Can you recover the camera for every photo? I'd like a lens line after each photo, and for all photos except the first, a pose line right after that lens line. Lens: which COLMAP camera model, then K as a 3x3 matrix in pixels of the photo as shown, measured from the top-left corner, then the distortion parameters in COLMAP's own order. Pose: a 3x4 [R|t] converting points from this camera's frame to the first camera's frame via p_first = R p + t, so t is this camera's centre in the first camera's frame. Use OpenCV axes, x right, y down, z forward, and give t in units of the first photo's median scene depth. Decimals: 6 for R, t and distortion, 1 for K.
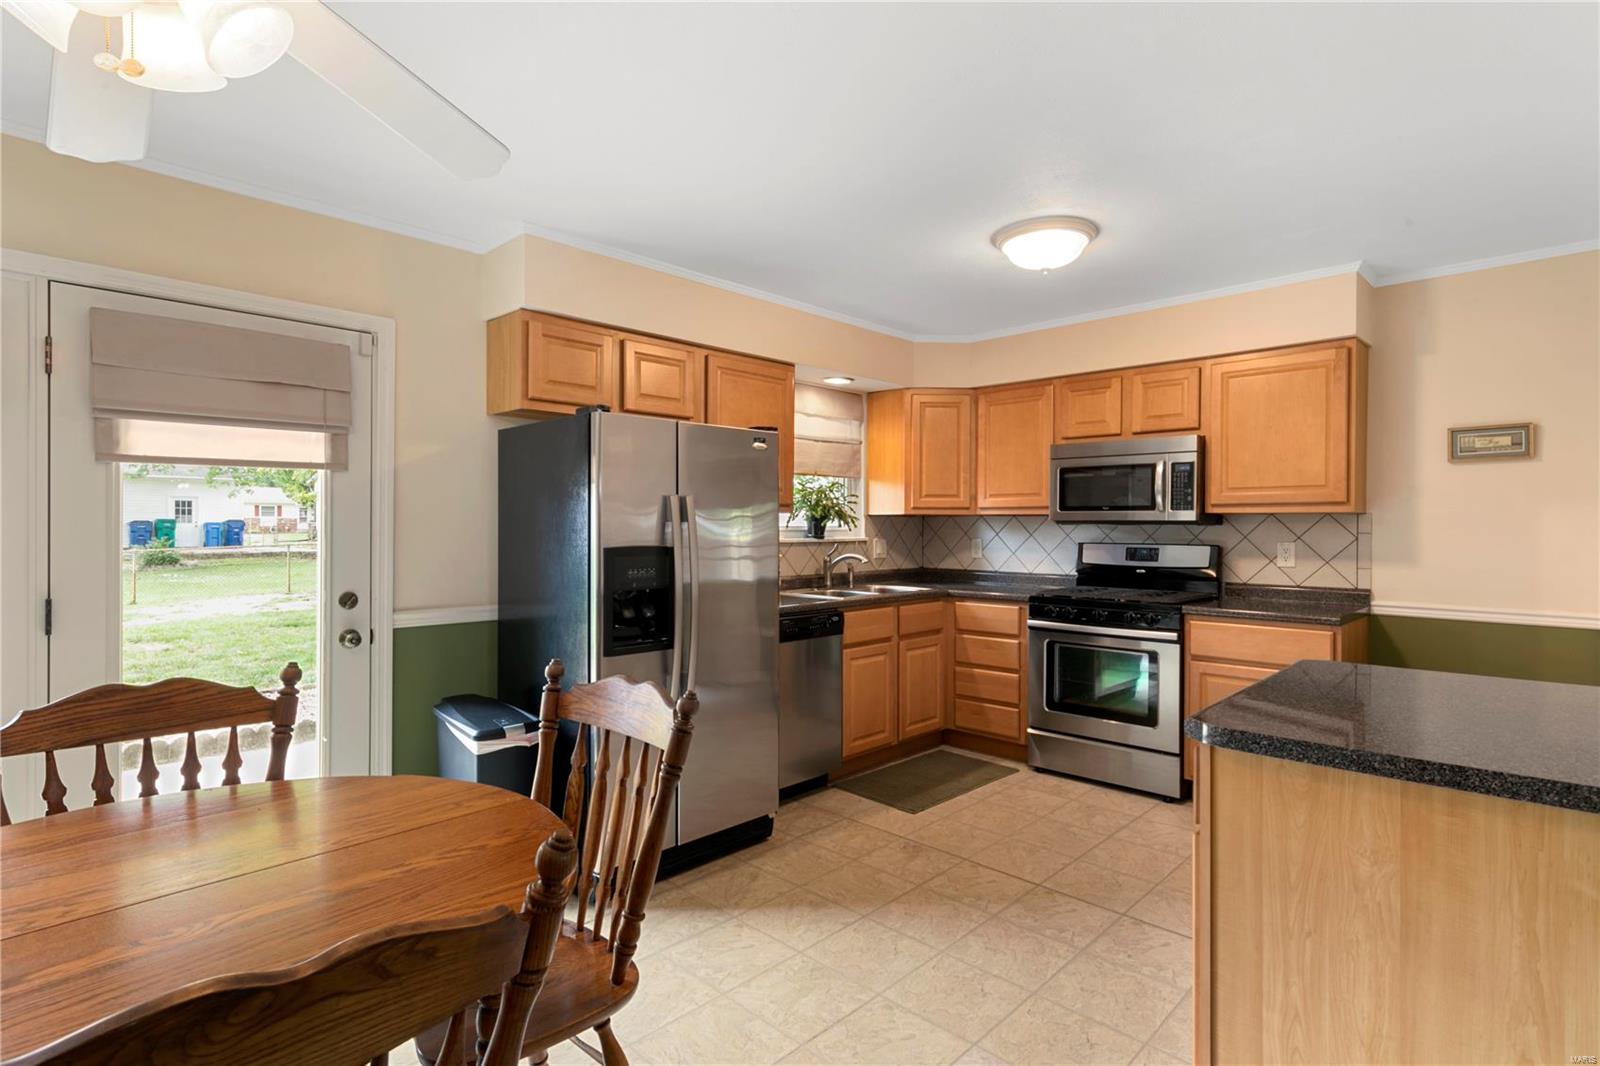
lens RADIAL K [[836.1, 0, 776.9], [0, 836.1, 533.6], [0, 0, 1]] dist [0.001362, 0.000505]
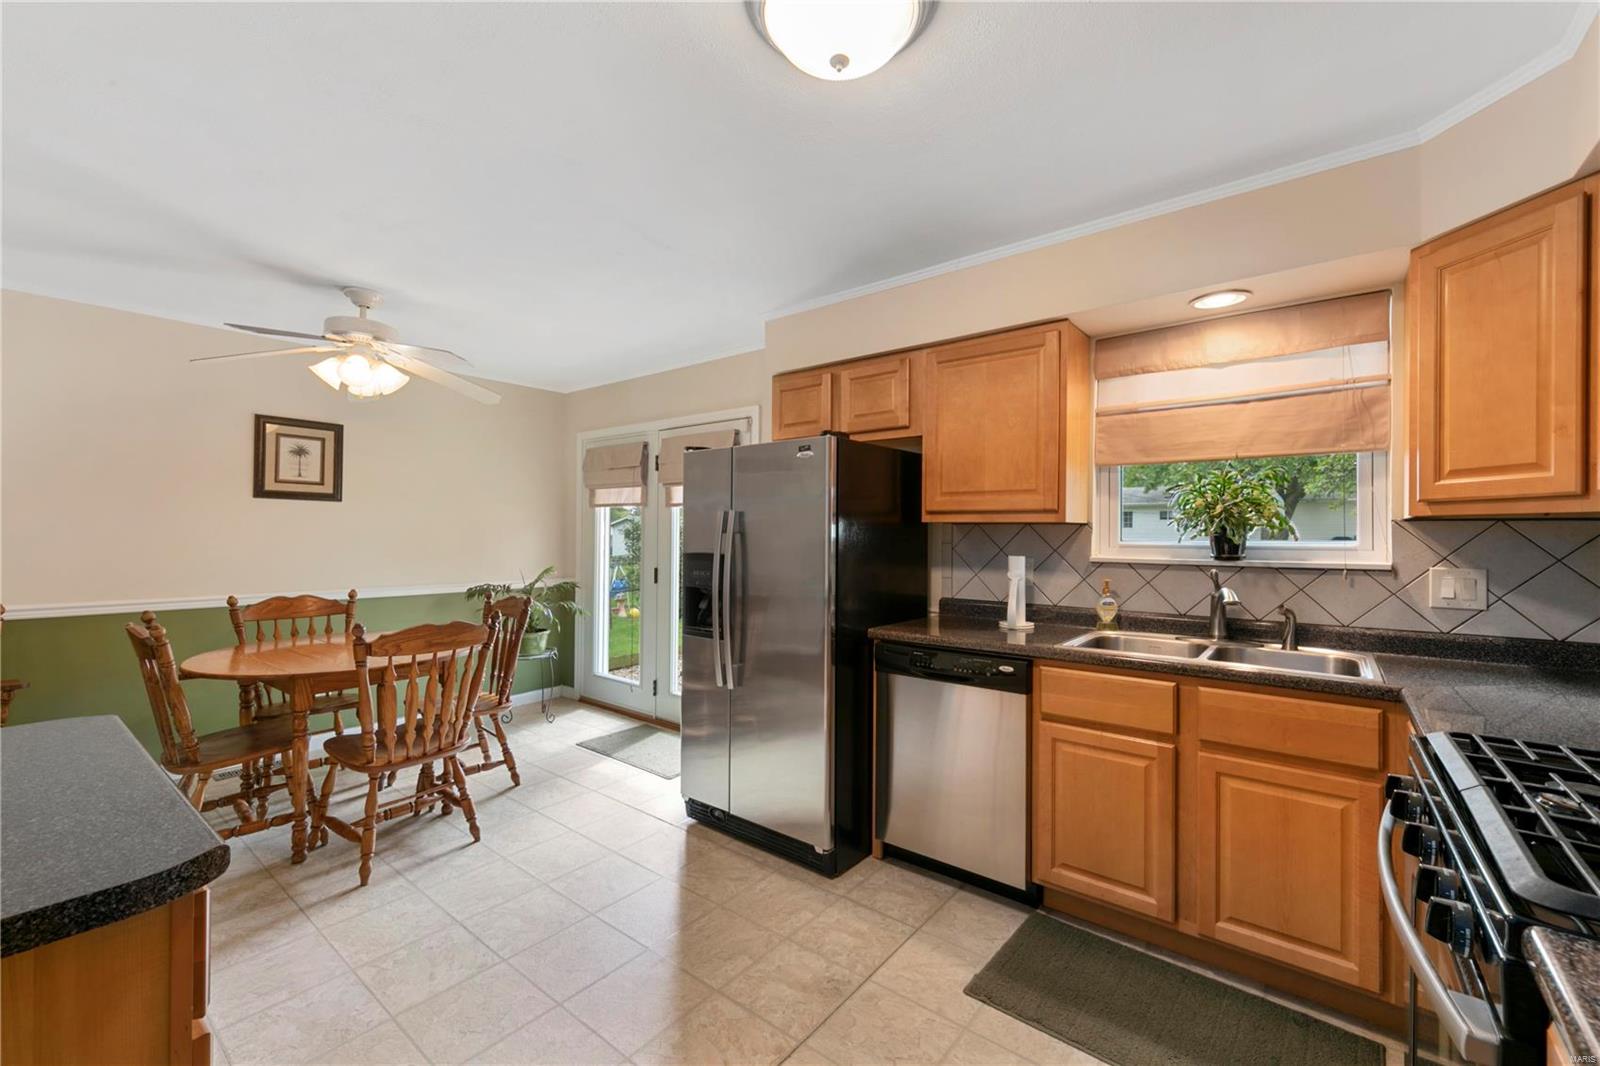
lens RADIAL K [[650.8, 0, 805.2], [0, 650.8, 533.8], [0, 0, 1]] dist [0.000868, -0.000173]
pose [[0.094681, -0.006200, -0.995488, 0.566878], [-0.014378, 0.999868, -0.007595, -0.006363], [0.995404, 0.015032, 0.094579, 0.725717]]
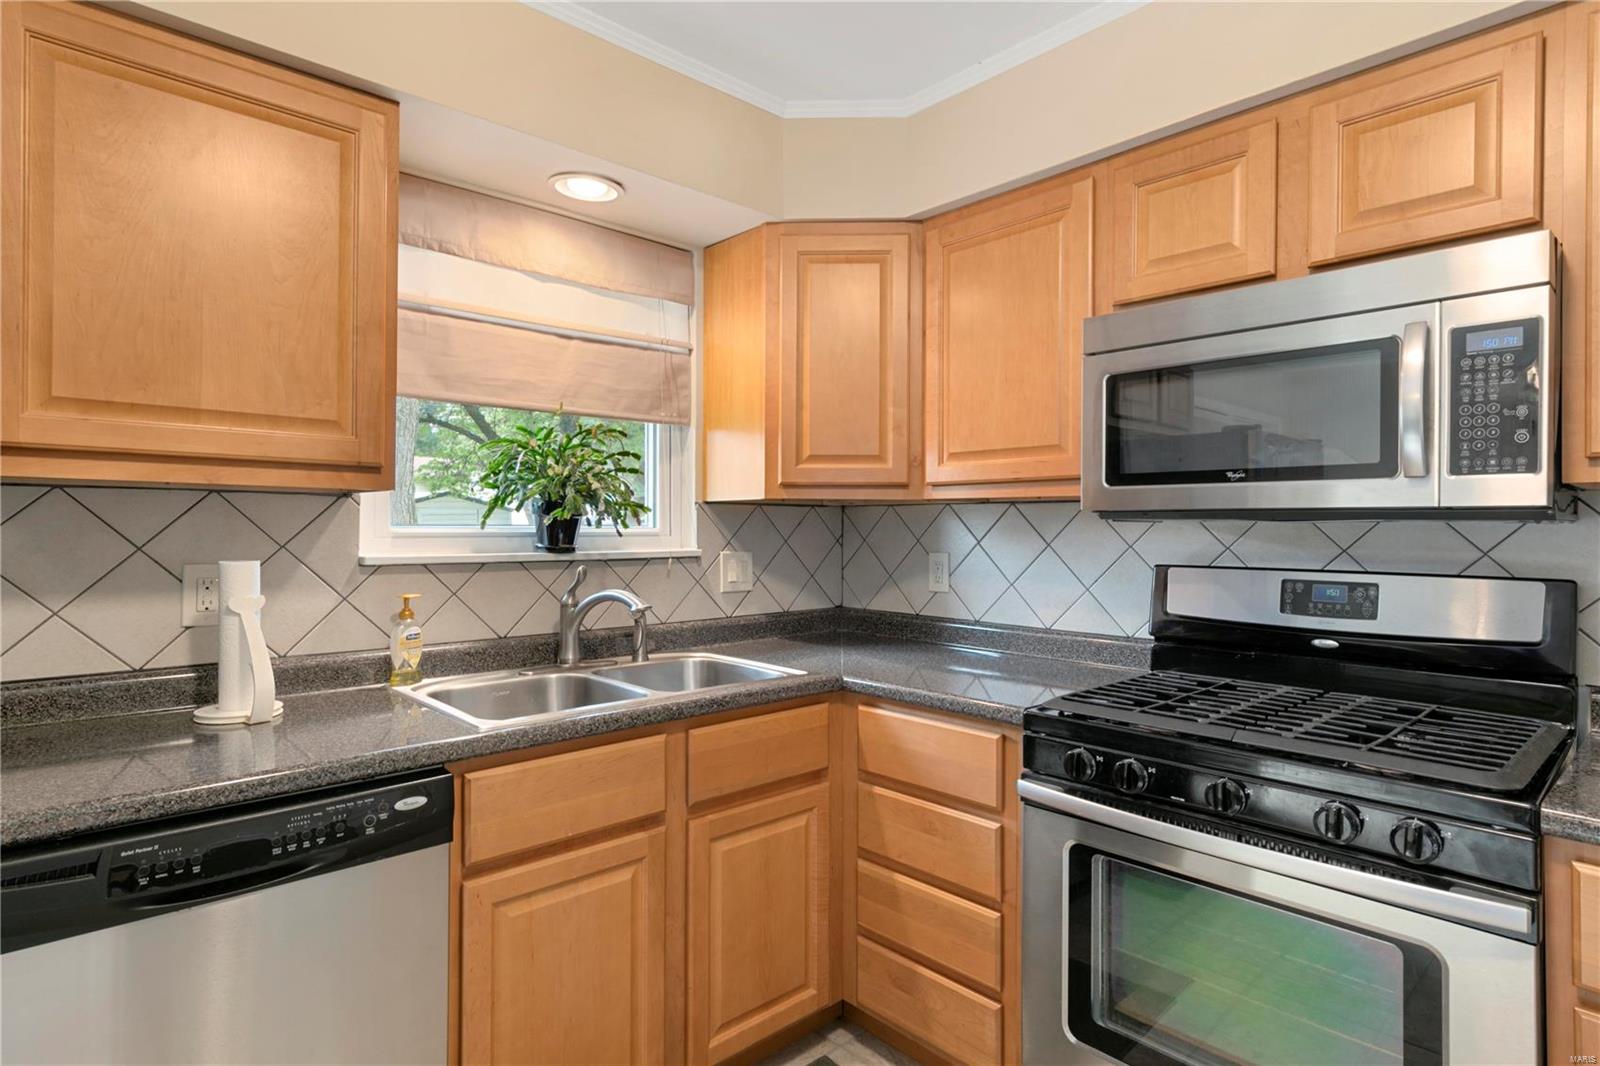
lens RADIAL K [[836.1, 0, 790.6], [0, 836.1, 526.8], [0, 0, 1]] dist [0.001362, 0.000505]
pose [[0.998387, 0.000707, -0.056770, 0.223684], [-0.001267, 0.999951, -0.009839, -0.004140], [0.056761, 0.009895, 0.998339, 0.634486]]
